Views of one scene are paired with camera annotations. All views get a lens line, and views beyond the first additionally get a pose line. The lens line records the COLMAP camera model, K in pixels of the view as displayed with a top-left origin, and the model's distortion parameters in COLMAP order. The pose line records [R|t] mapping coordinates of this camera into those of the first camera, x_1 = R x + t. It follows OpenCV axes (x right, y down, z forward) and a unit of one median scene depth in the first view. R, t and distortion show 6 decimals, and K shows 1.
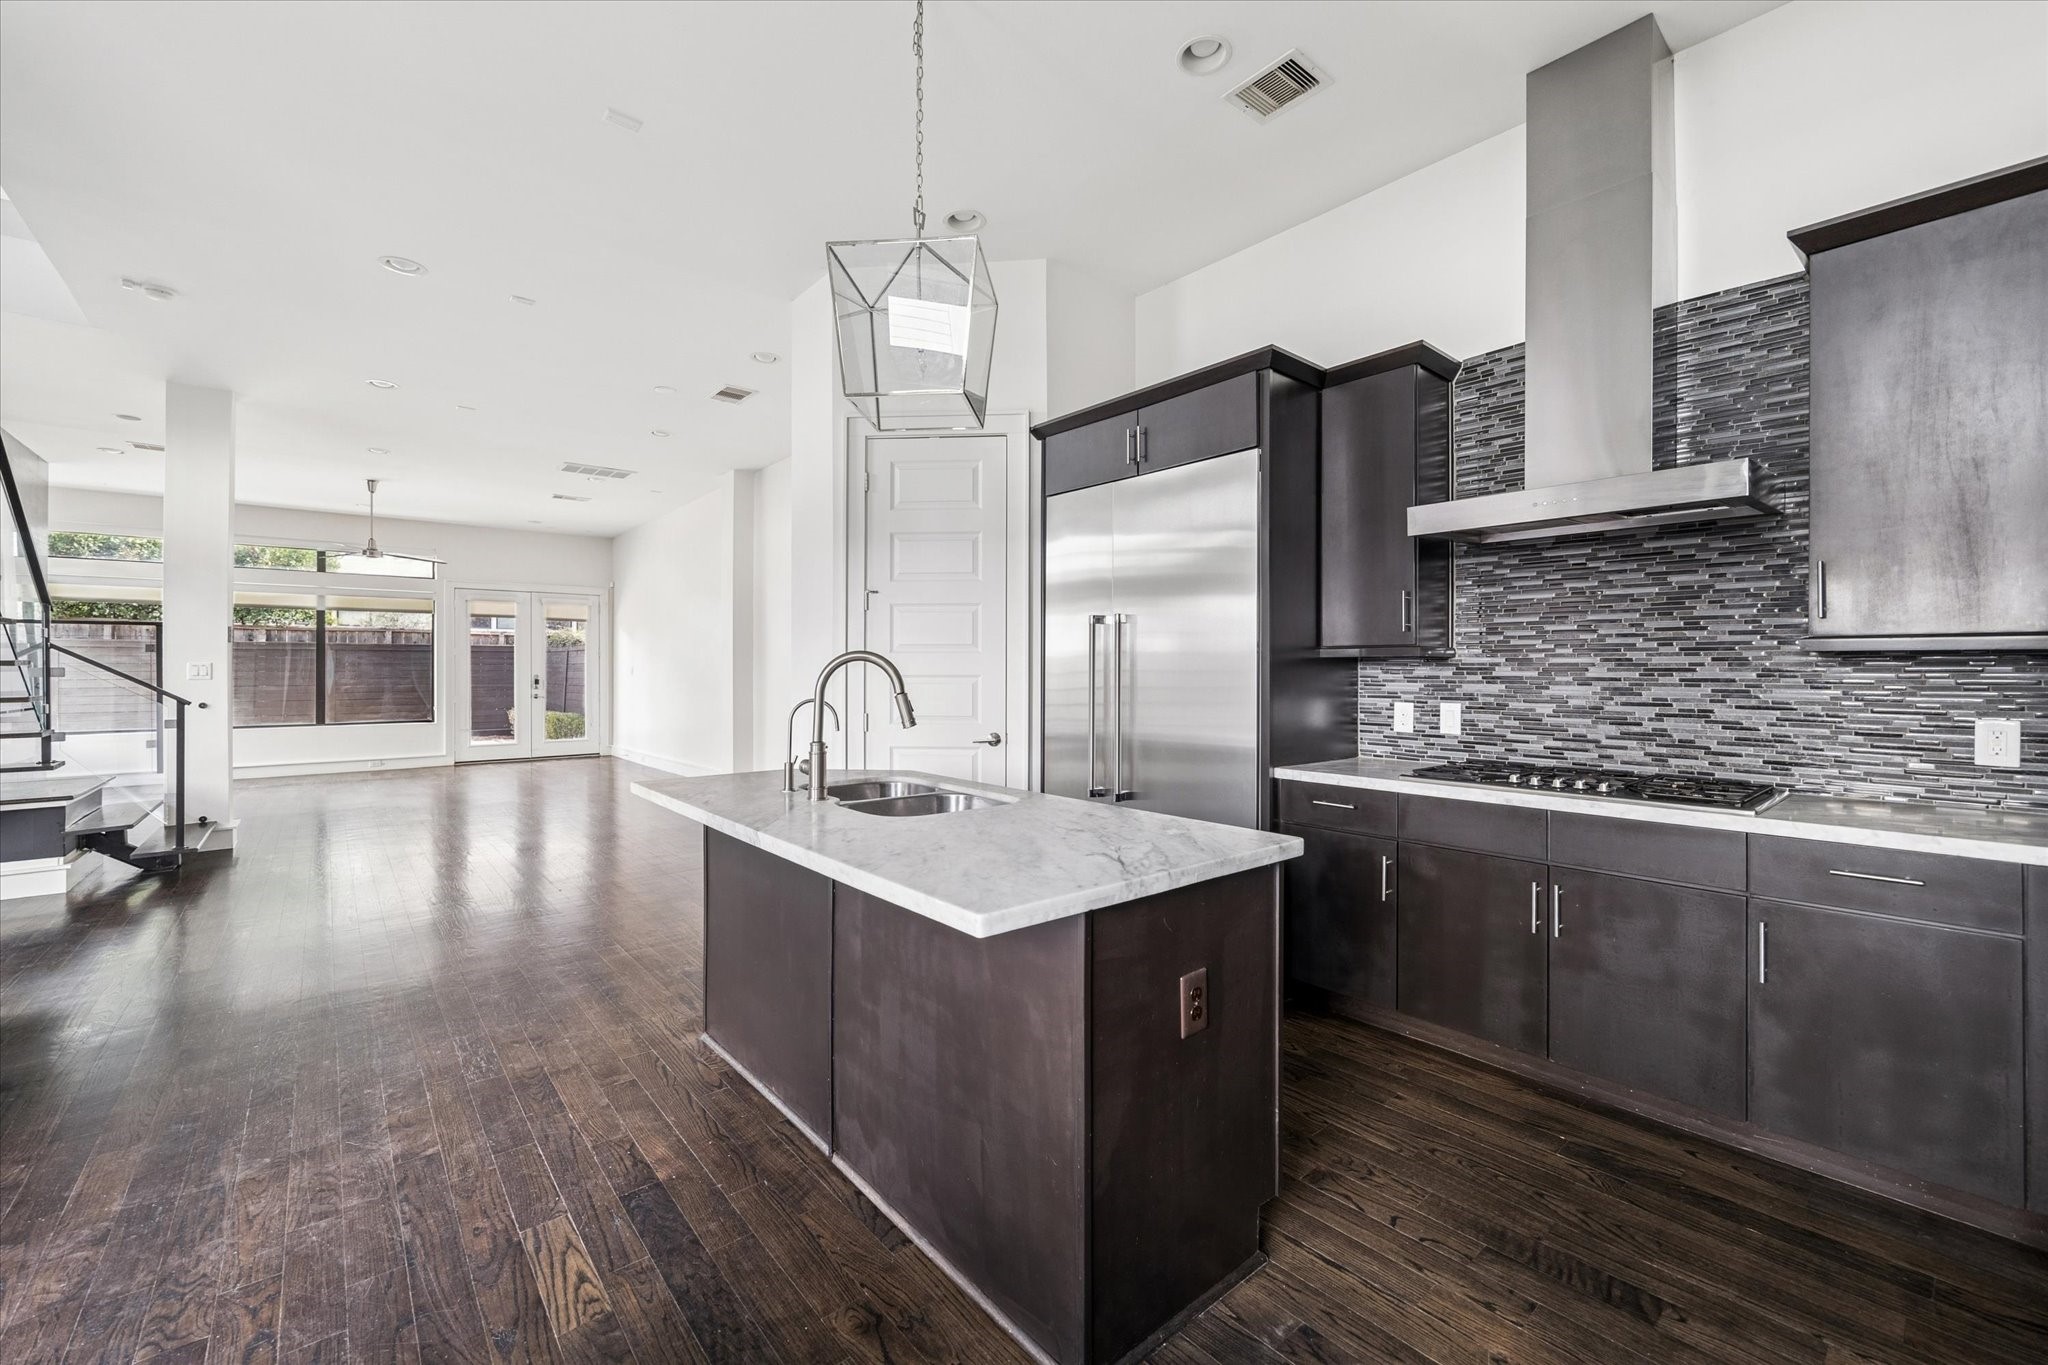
lens RADIAL K [[822.6, 0, 1024.4], [0, 822.6, 673.8], [0, 0, 1]] dist [-0.005912, -0.000111]
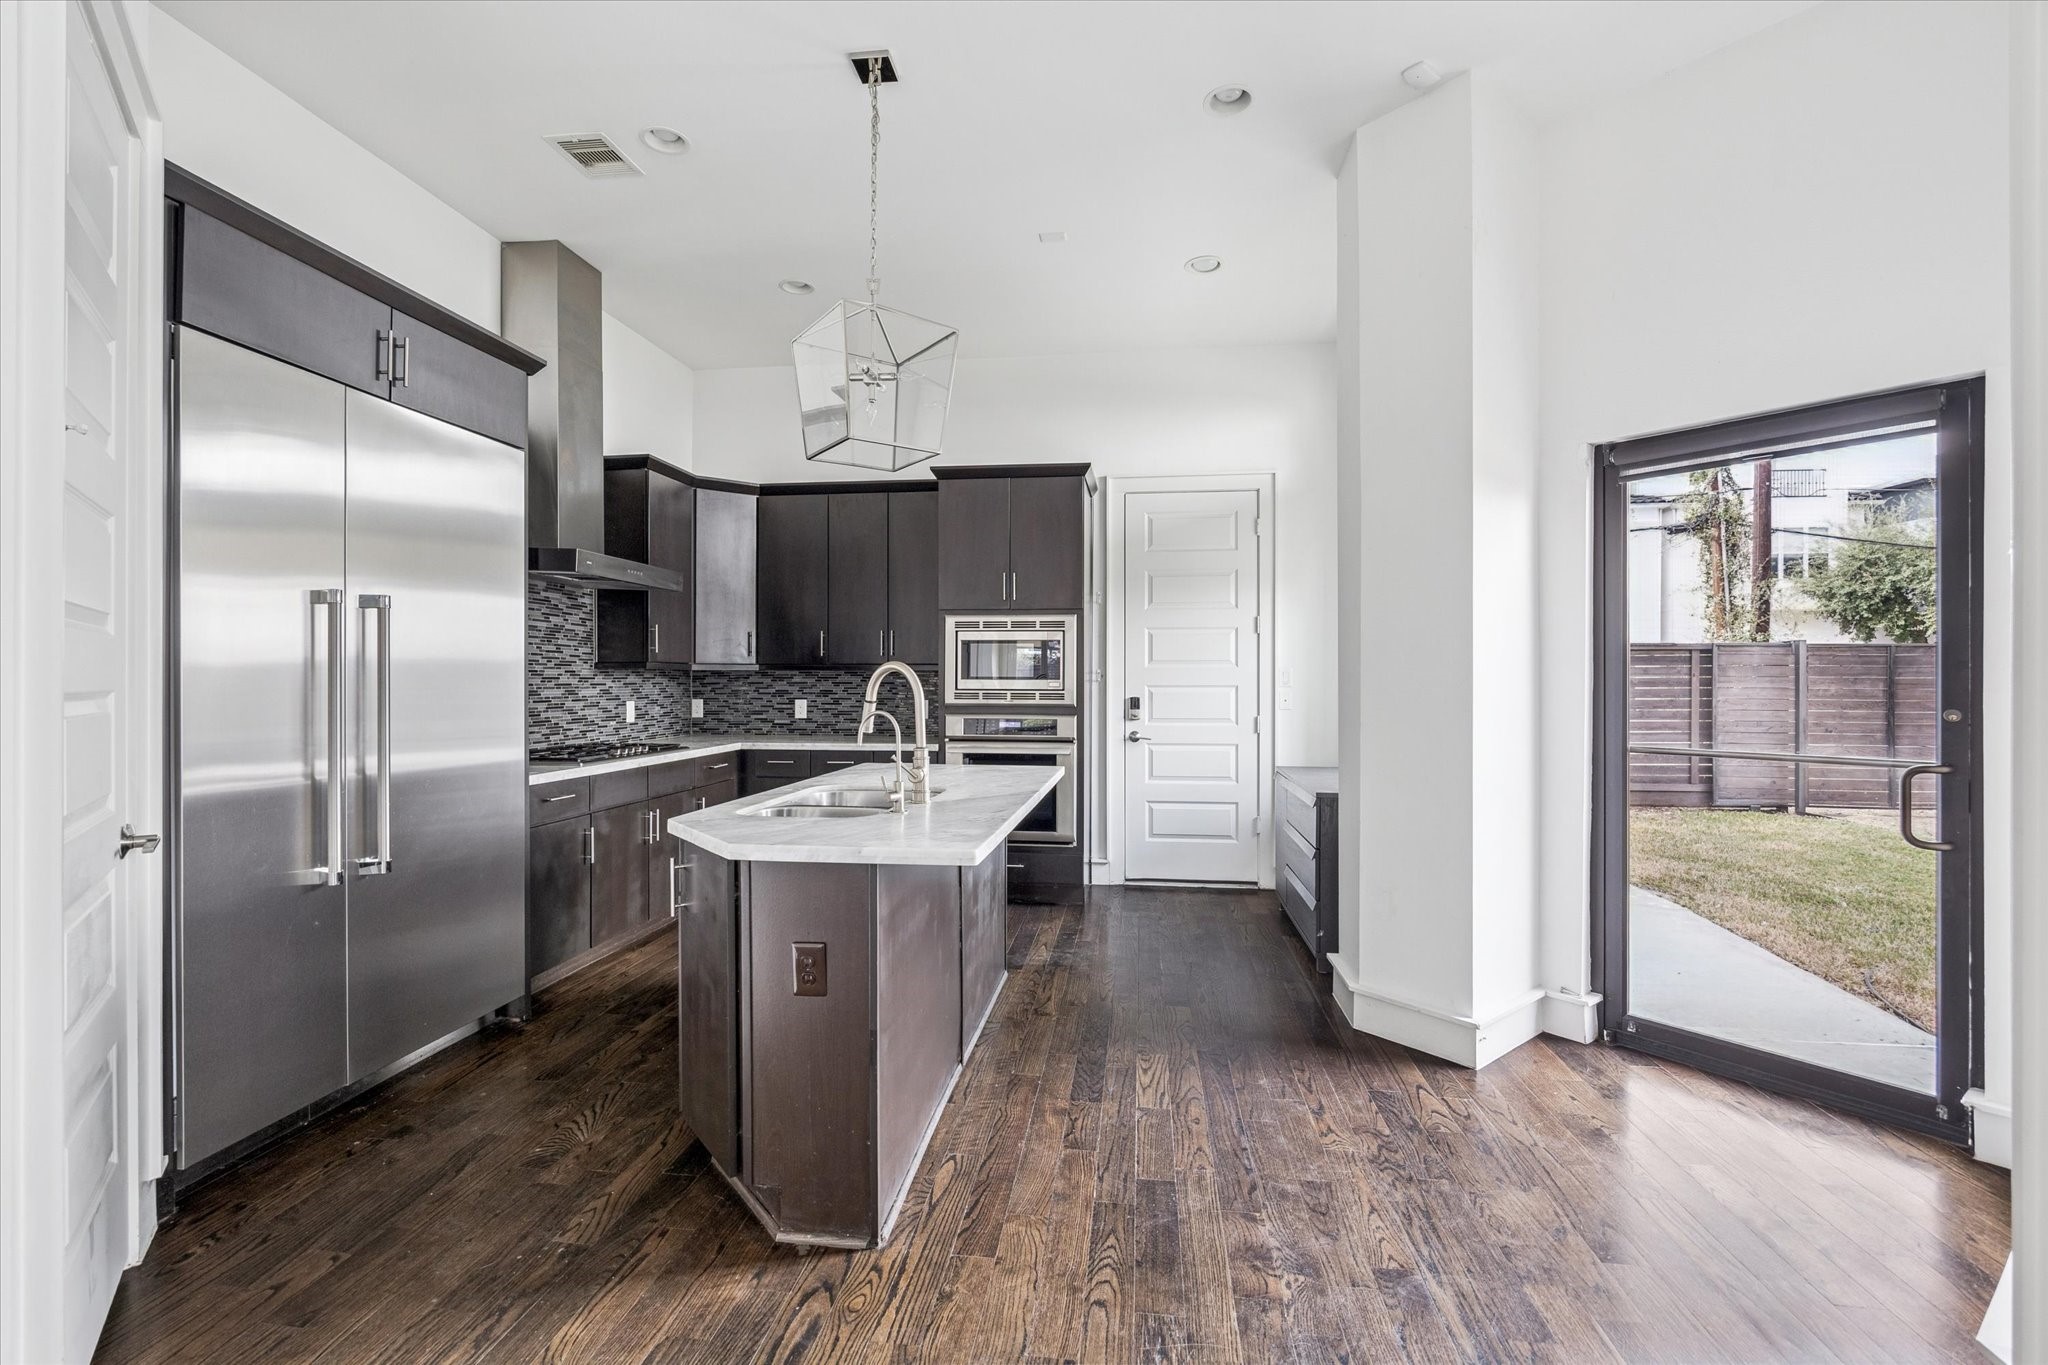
lens RADIAL K [[891.3, 0, 1040.2], [0, 891.3, 667.8], [0, 0, 1]] dist [-0.014402, 0.001574]
pose [[-0.681108, 0.007765, 0.732142, -0.268599], [0.000703, 0.999950, -0.009951, -0.001769], [-0.732183, -0.006263, -0.681080, 0.375342]]
